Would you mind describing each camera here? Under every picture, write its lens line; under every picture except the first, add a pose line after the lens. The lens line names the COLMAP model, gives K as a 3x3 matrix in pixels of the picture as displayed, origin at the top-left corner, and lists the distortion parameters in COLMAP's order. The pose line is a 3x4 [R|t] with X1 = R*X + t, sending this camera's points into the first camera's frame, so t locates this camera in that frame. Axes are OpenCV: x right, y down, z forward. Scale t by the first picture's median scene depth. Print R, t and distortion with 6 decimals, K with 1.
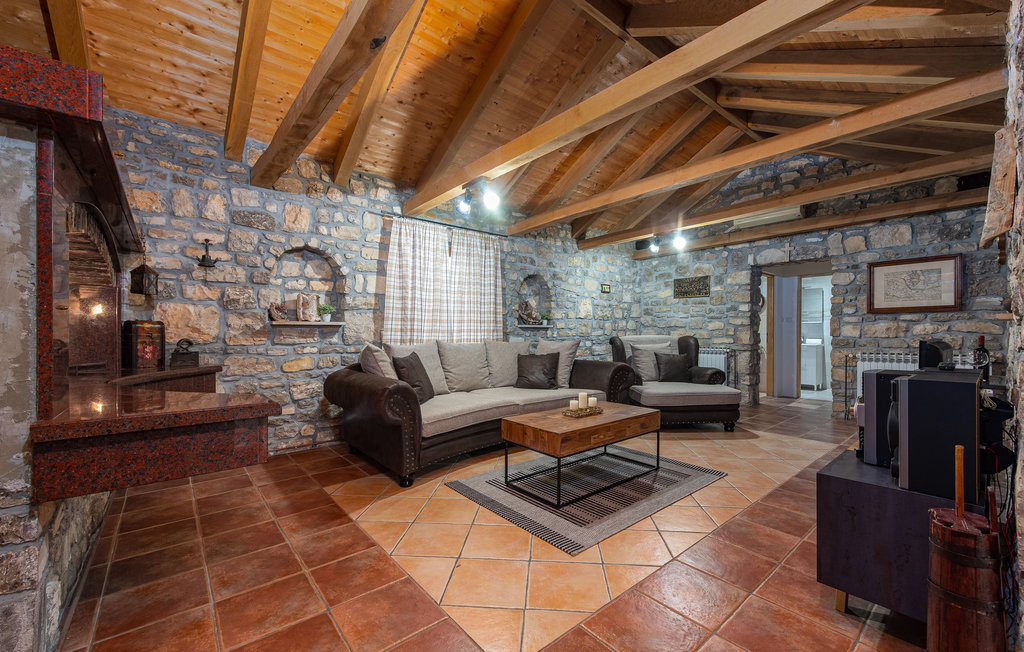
lens RADIAL K [[412.2, 0, 507.7], [0, 412.2, 334.3], [0, 0, 1]] dist [0.013061, -0.000466]
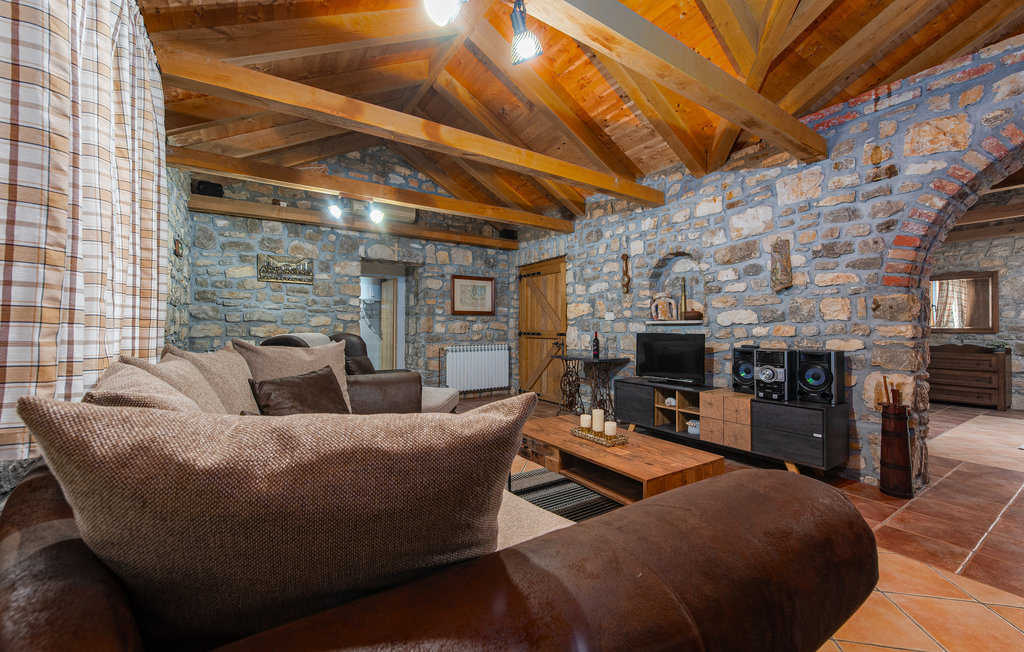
lens RADIAL K [[412.2, 0, 521.3], [0, 412.2, 326.6], [0, 0, 1]] dist [0.013061, -0.000466]
pose [[0.099679, 0.008482, 0.994983, -0.347622], [0.003116, 0.999956, -0.008836, -0.001353], [-0.995015, 0.003982, 0.099648, 0.643574]]
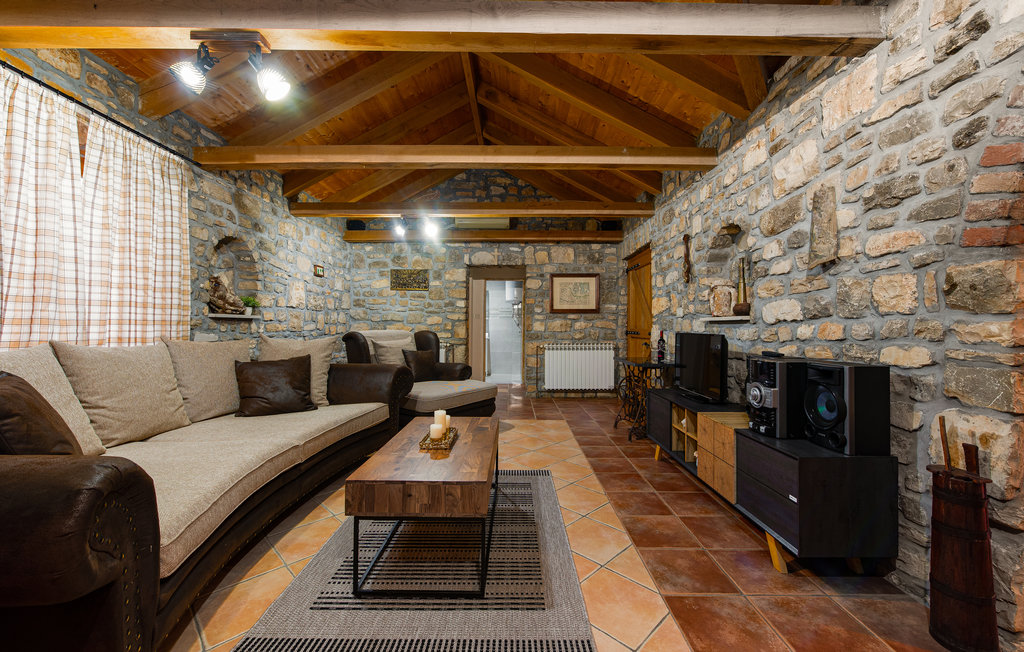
lens RADIAL K [[412.2, 0, 514.0], [0, 412.2, 326.0], [0, 0, 1]] dist [0.013061, -0.000466]
pose [[0.637626, 0.006521, 0.770318, -0.176059], [-0.001984, 0.999975, -0.006823, -0.000887], [-0.770344, 0.002822, 0.637623, 0.269278]]
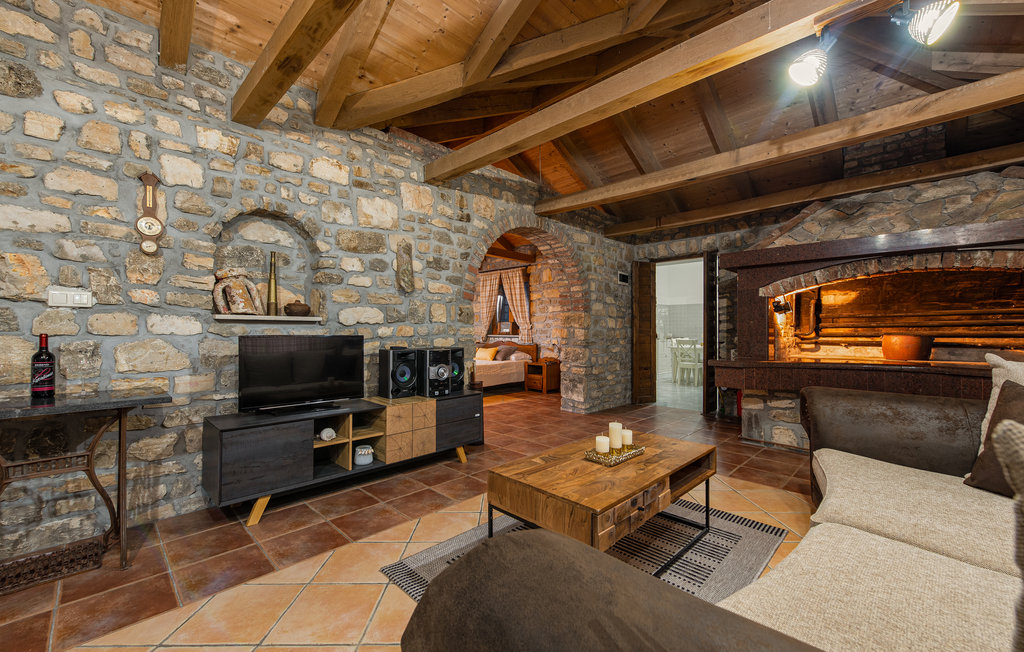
lens RADIAL K [[412.2, 0, 508.6], [0, 412.2, 328.5], [0, 0, 1]] dist [0.013061, -0.000466]
pose [[-0.995397, -0.004802, -0.095720, 0.250379], [-0.005002, 0.999986, 0.001845, -0.005397], [0.095710, 0.002315, -0.995407, 0.988792]]
